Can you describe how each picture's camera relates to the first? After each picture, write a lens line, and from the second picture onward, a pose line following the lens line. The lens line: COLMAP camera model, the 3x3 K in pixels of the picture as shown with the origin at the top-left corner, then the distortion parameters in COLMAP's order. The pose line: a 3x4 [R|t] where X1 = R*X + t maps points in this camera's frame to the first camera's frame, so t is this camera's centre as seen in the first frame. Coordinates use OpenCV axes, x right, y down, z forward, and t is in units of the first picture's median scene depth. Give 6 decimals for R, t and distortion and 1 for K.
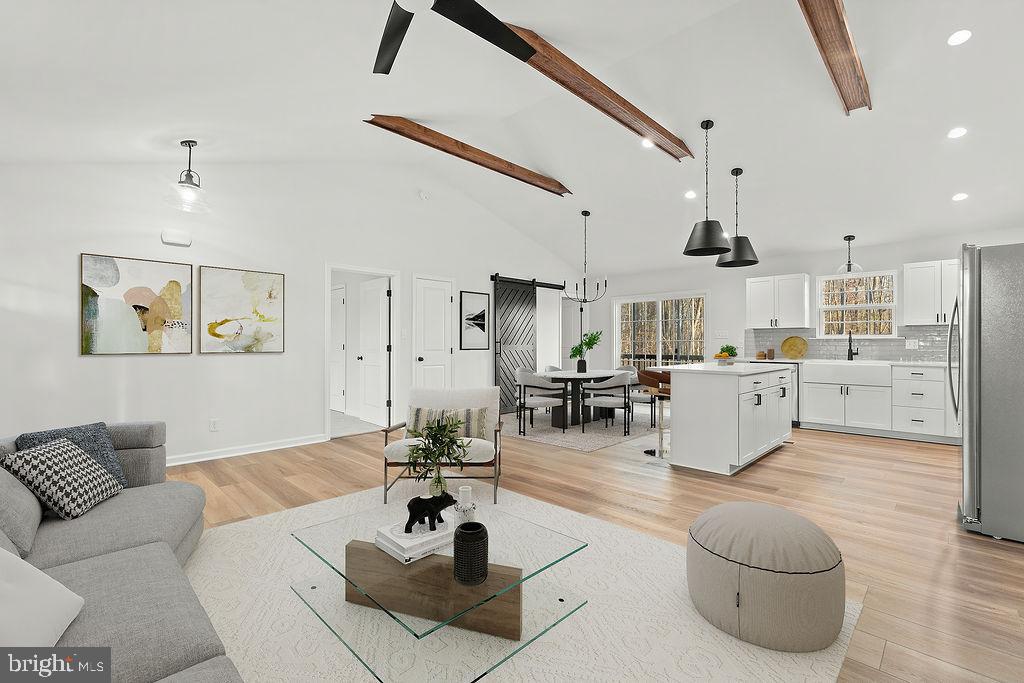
lens RADIAL K [[444.2, 0, 507.0], [0, 444.2, 343.3], [0, 0, 1]] dist [-0.007562, 0.000278]
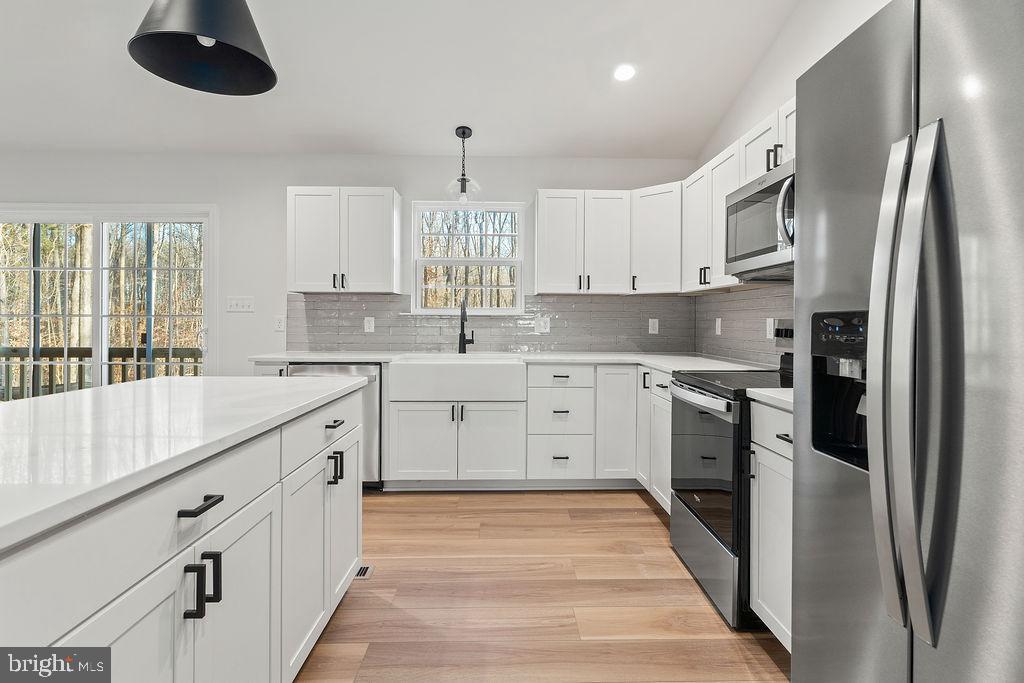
lens RADIAL K [[510.9, 0, 523.0], [0, 510.9, 327.7], [0, 0, 1]] dist [-0.007943, 0.001760]
pose [[0.665610, -0.000631, 0.746299, 0.324949], [-0.006061, 0.999962, 0.006251, 0.001118], [-0.746275, -0.008684, 0.665581, 0.484044]]
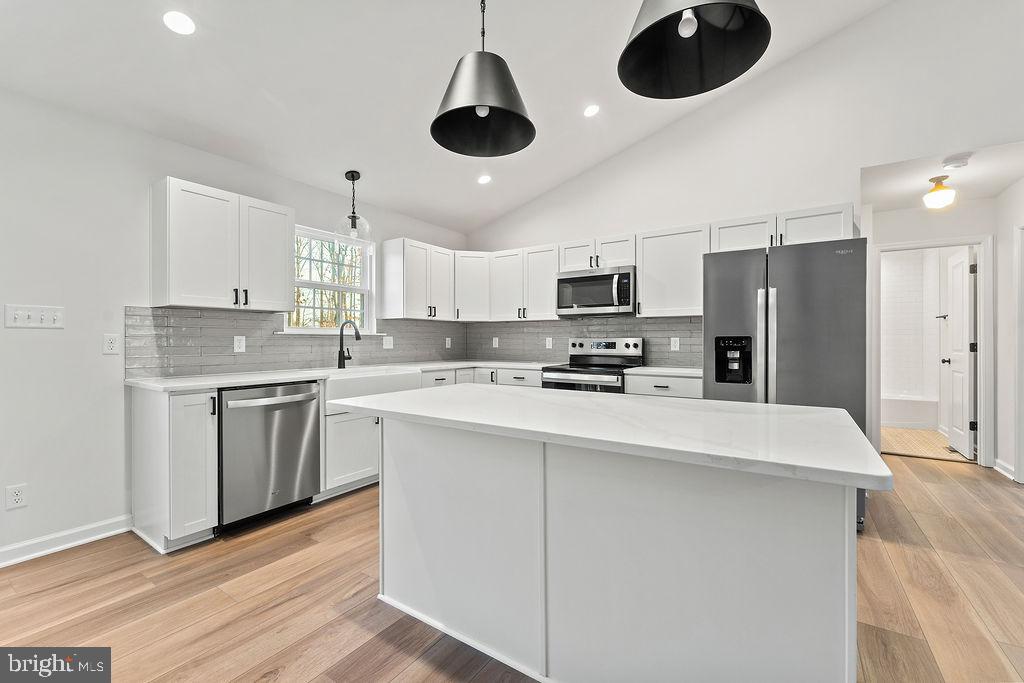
lens RADIAL K [[418.9, 0, 512.1], [0, 418.9, 342.5], [0, 0, 1]] dist [-0.002090, -0.000490]
pose [[-0.206606, -0.002748, 0.978420, 0.126905], [0.002262, 0.999992, 0.003286, -0.000369], [-0.978422, 0.002892, -0.206598, 0.844867]]
